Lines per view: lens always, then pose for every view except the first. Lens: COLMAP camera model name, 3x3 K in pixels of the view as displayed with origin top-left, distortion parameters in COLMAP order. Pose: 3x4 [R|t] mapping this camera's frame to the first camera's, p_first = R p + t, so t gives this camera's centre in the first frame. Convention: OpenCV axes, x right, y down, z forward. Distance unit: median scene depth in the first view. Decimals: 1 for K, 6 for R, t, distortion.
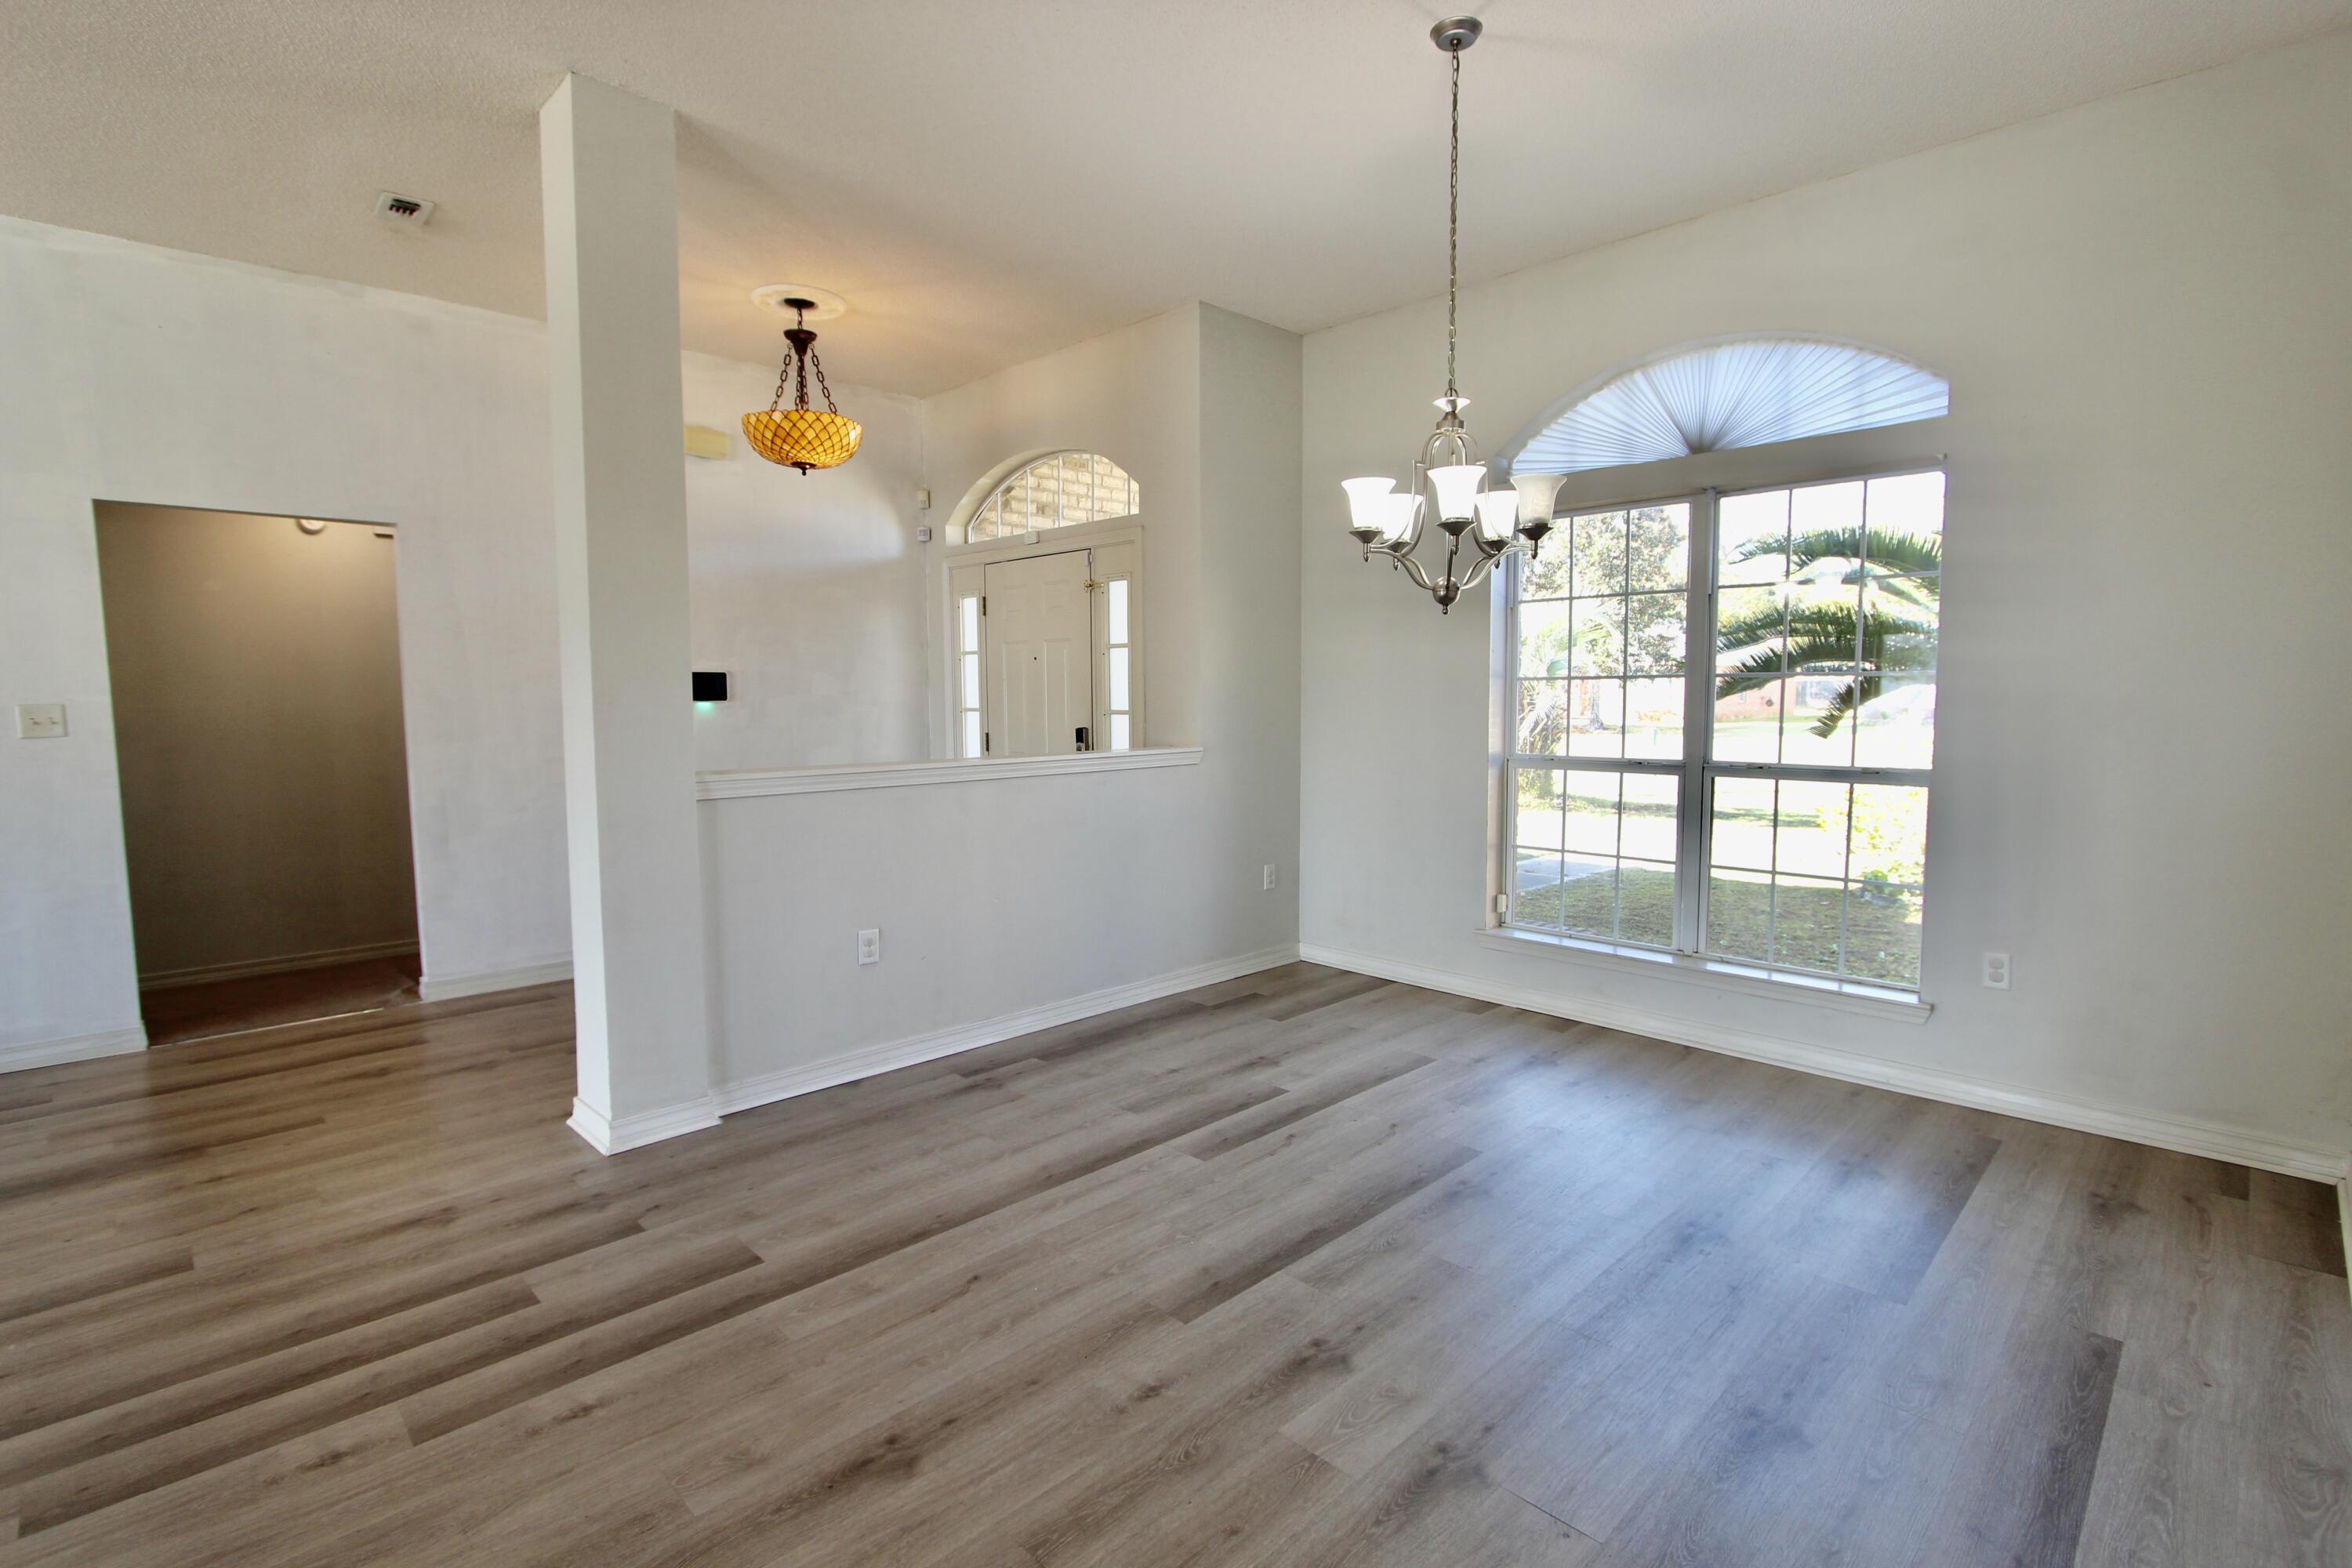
lens RADIAL K [[1086.5, 0, 1175.6], [0, 1086.5, 779.5], [0, 0, 1]] dist [-0.017464, 0.002543]
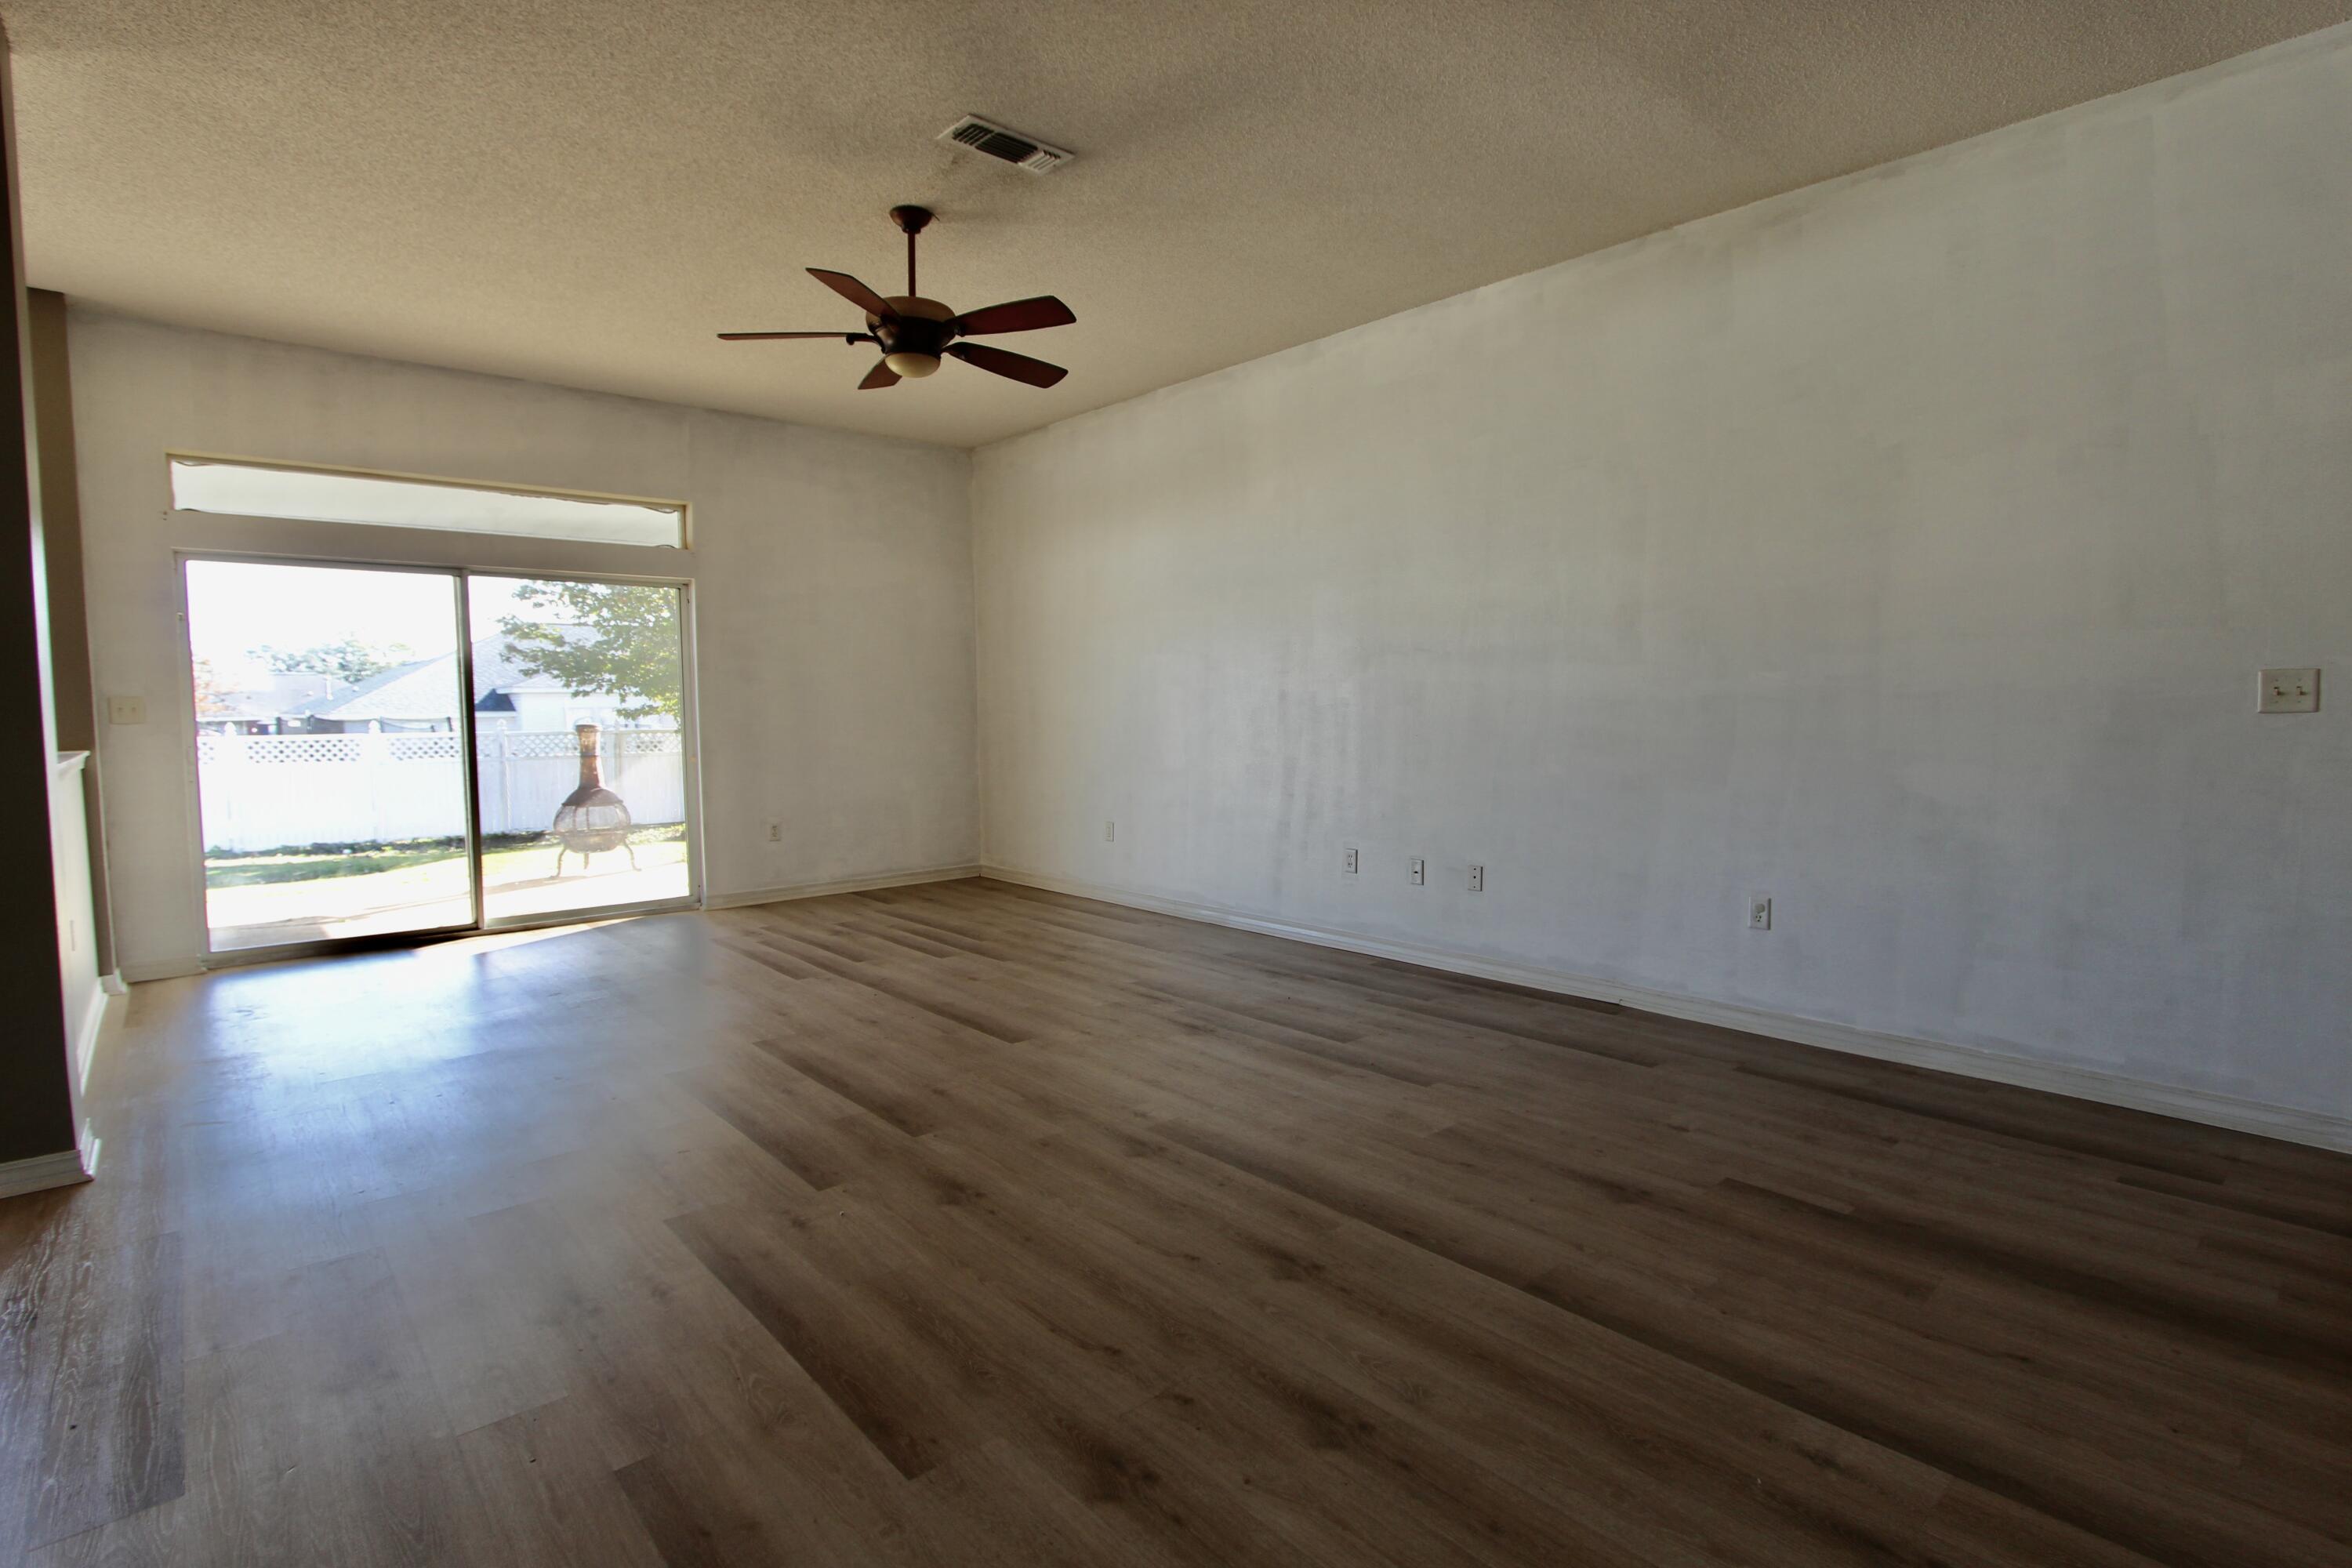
lens RADIAL K [[1132.1, 0, 1176.6], [0, 1132.1, 782.6], [0, 0, 1]] dist [-0.016685, 0.001376]
pose [[-0.048933, 0.075356, -0.995955, -0.324177], [-0.069676, 0.994463, 0.078667, 0.005300], [0.996369, 0.073244, -0.043411, 0.360634]]
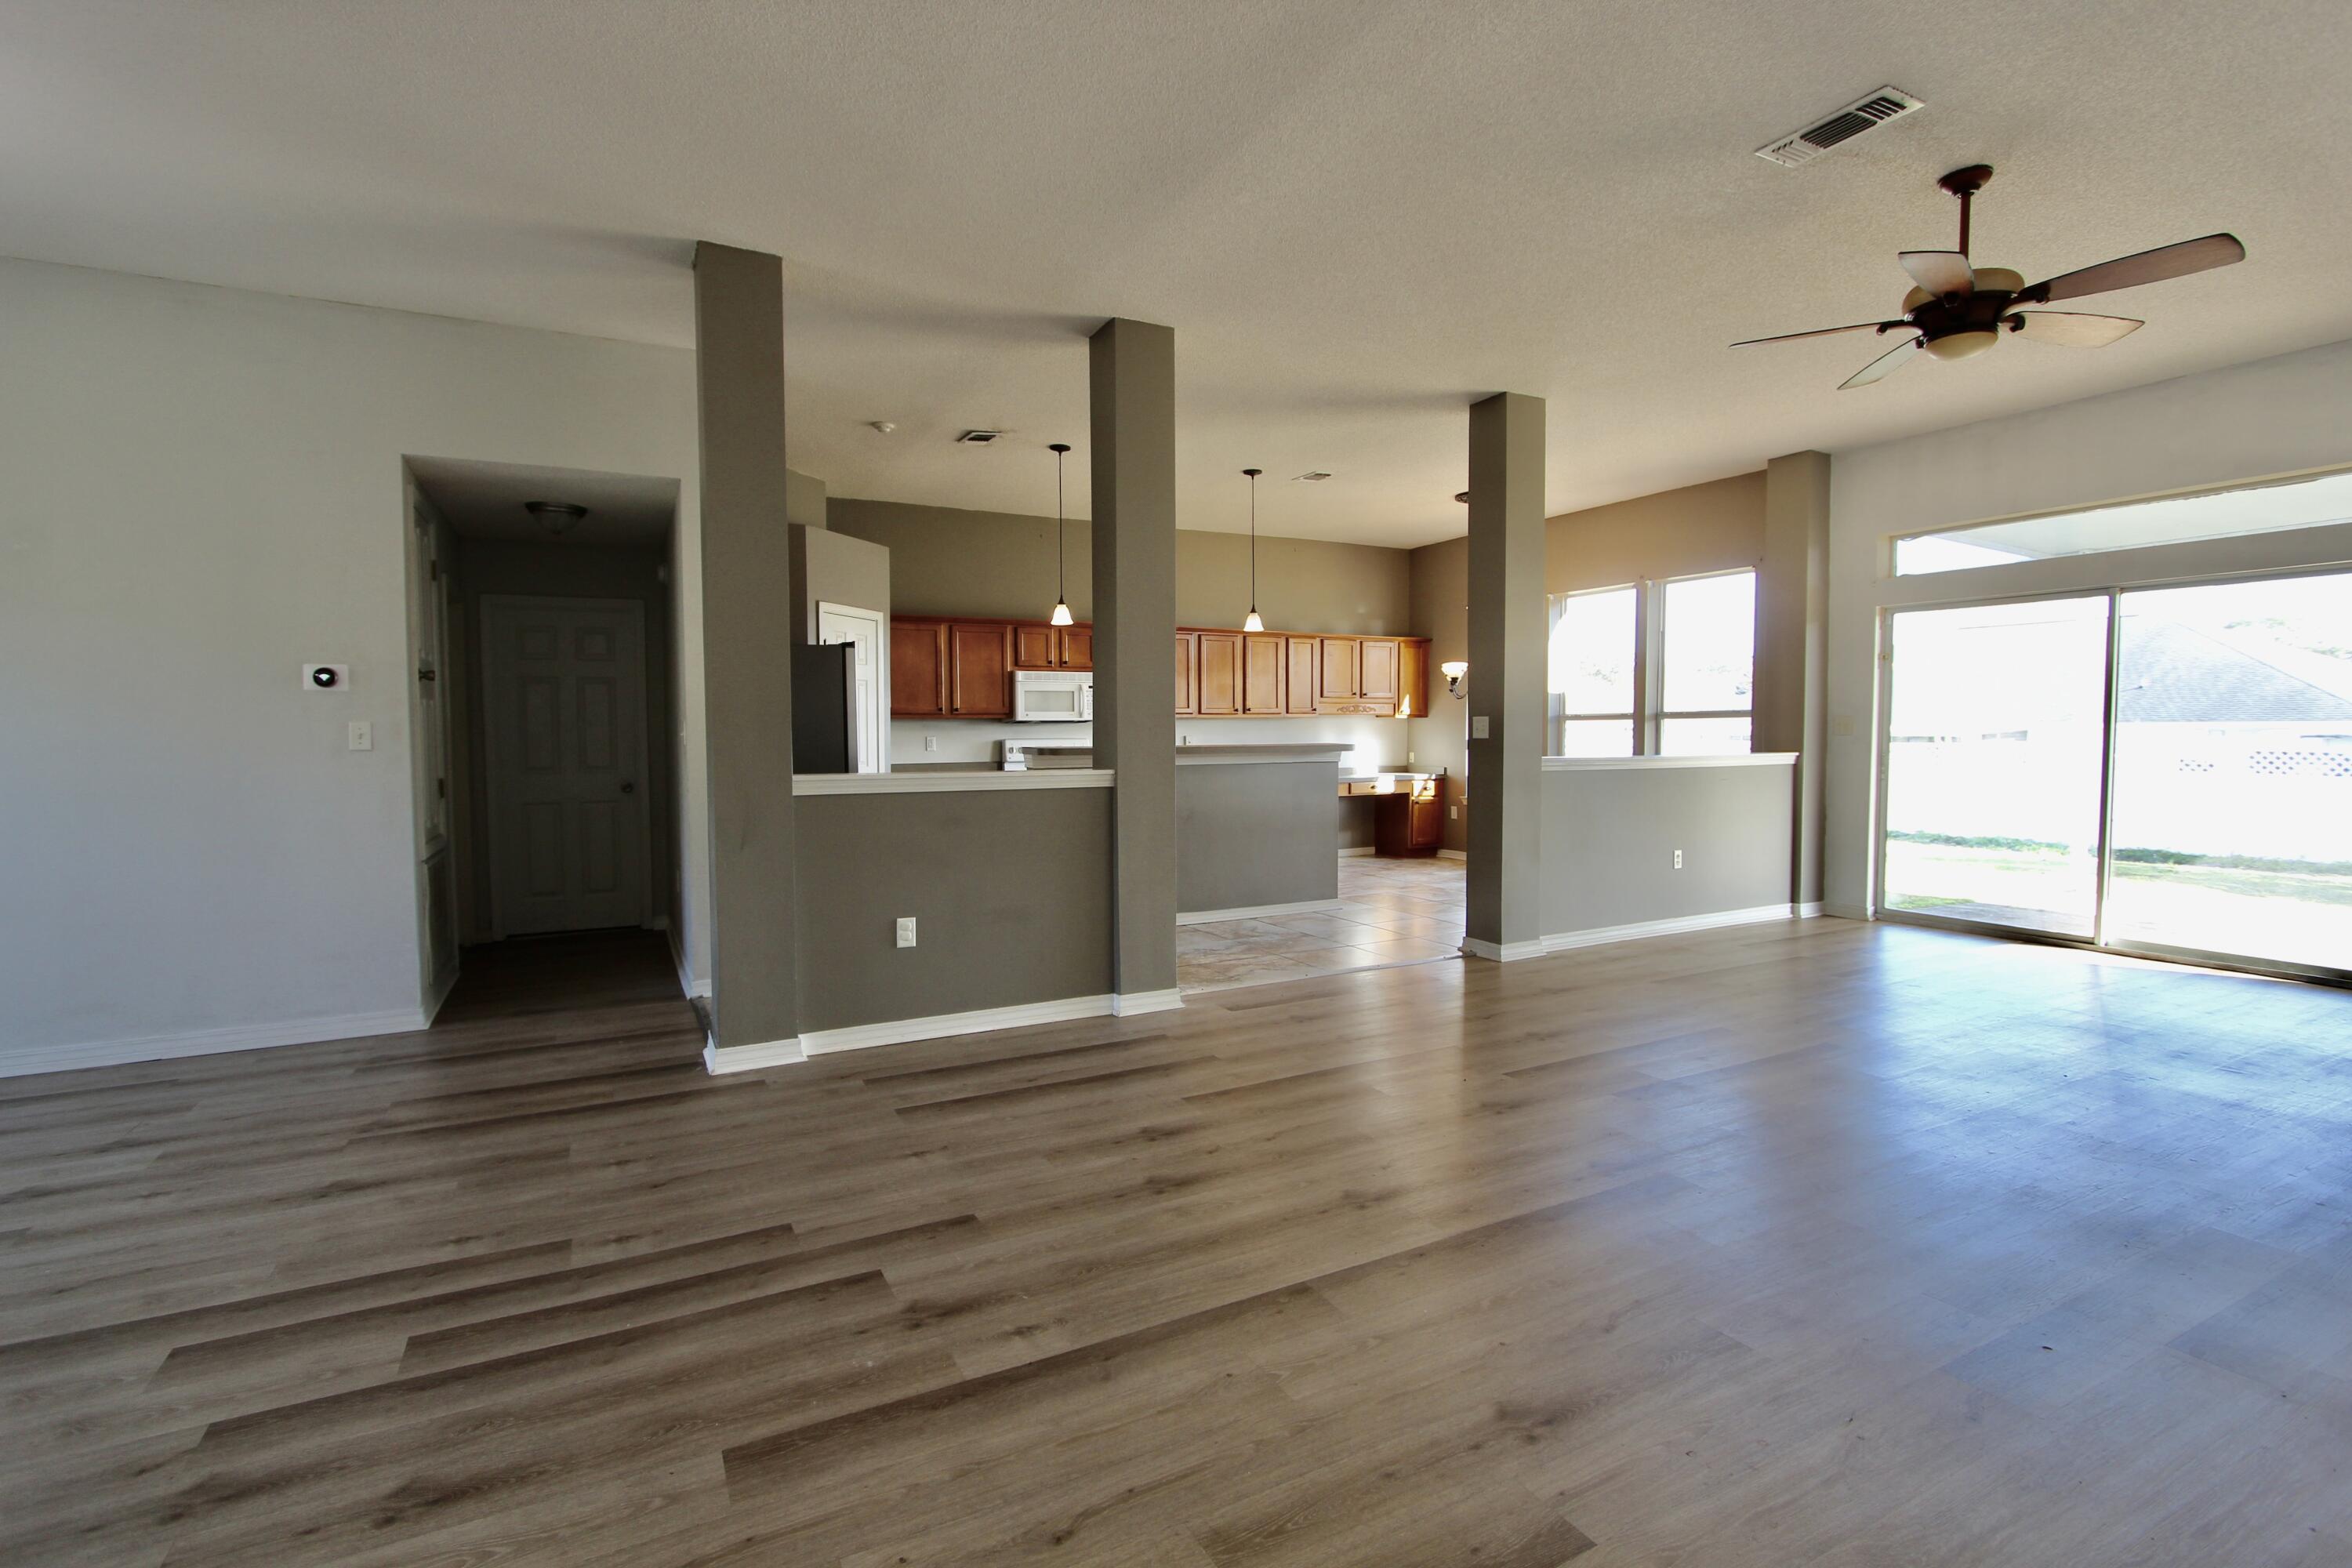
lens RADIAL K [[1086.5, 0, 1175.6], [0, 1086.5, 779.5], [0, 0, 1]] dist [-0.017464, 0.002543]
pose [[-0.958022, -0.002347, 0.286686, -1.371711], [0.033653, 0.992133, 0.120579, -0.086657], [-0.284714, 0.125165, -0.950406, 1.496060]]
